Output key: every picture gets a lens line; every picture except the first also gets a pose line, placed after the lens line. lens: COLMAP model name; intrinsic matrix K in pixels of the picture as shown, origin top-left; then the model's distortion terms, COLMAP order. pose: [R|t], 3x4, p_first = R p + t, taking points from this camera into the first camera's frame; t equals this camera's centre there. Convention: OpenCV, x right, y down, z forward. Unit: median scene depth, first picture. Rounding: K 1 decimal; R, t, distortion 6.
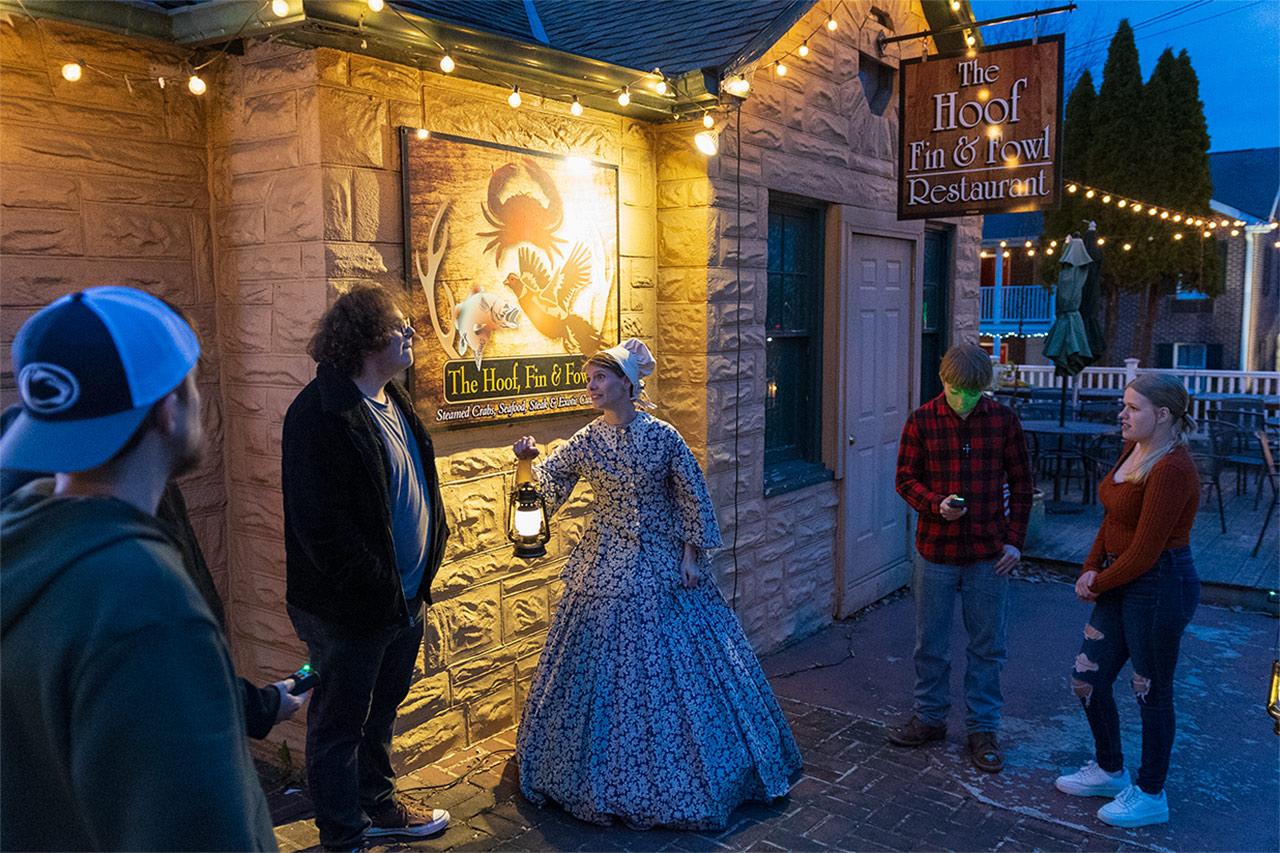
lens RADIAL K [[1020.2, 0, 640.0], [0, 1020.2, 426.5], [0, 0, 1]] dist [0.008469, -0.002806]
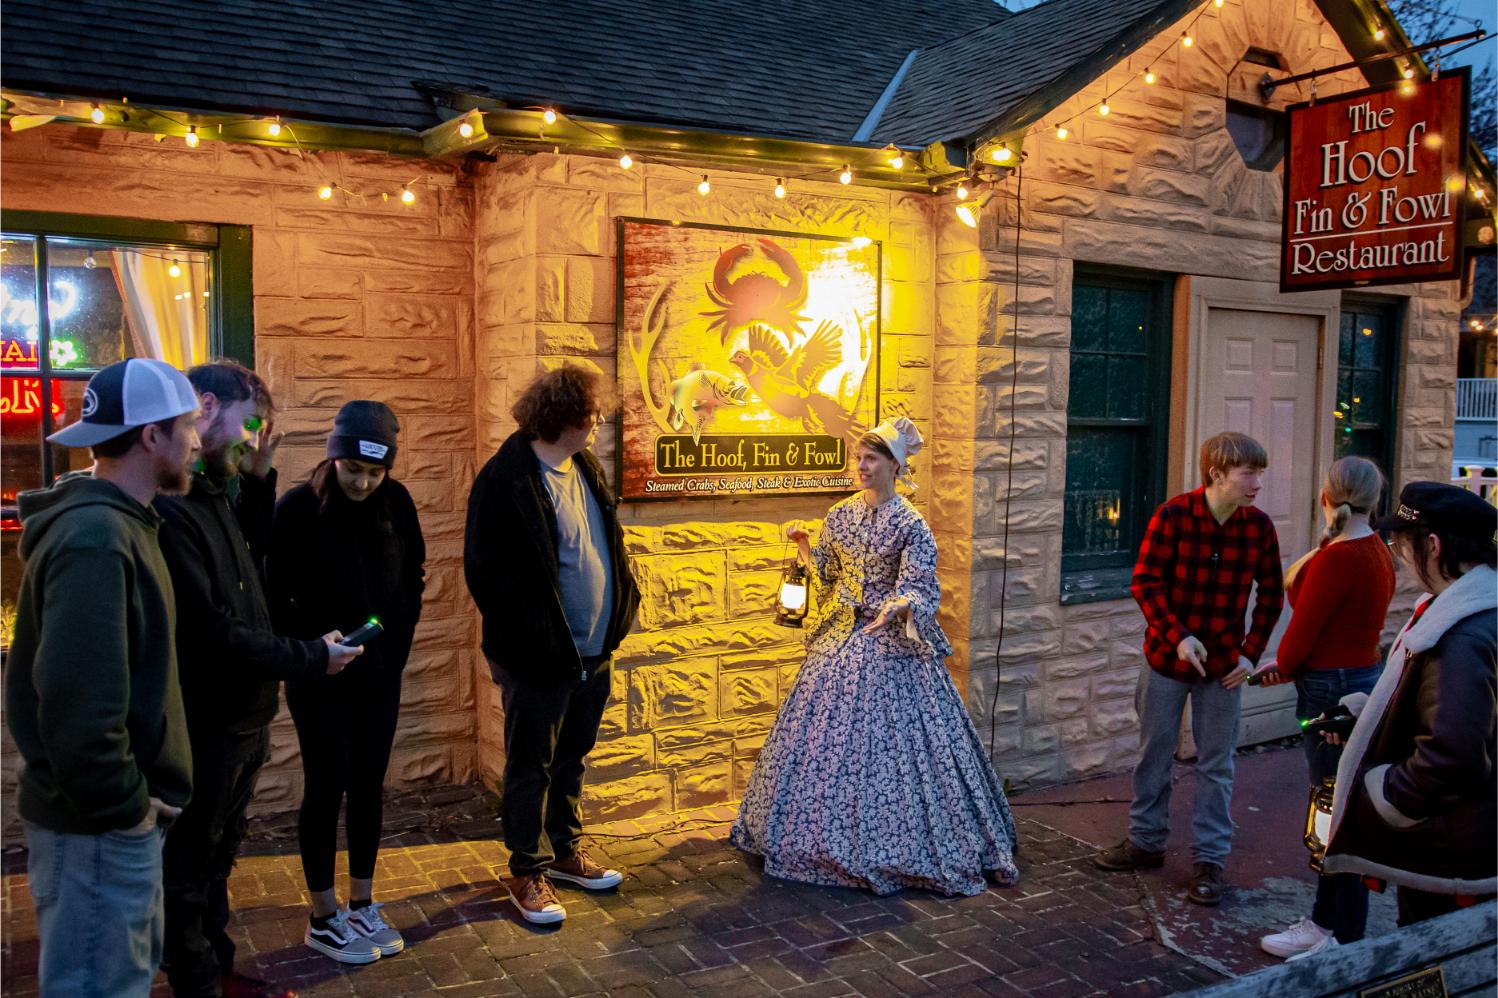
lens RADIAL K [[1223.6, 0, 749.0], [0, 1223.6, 499.0], [0, 0, 1]] dist [-0.090594, 0.072948]
pose [[0.925145, 0.049251, -0.376405, 0.333294], [-0.059853, 0.998071, -0.016516, 0.015026], [0.374865, 0.037809, 0.926308, -0.109875]]
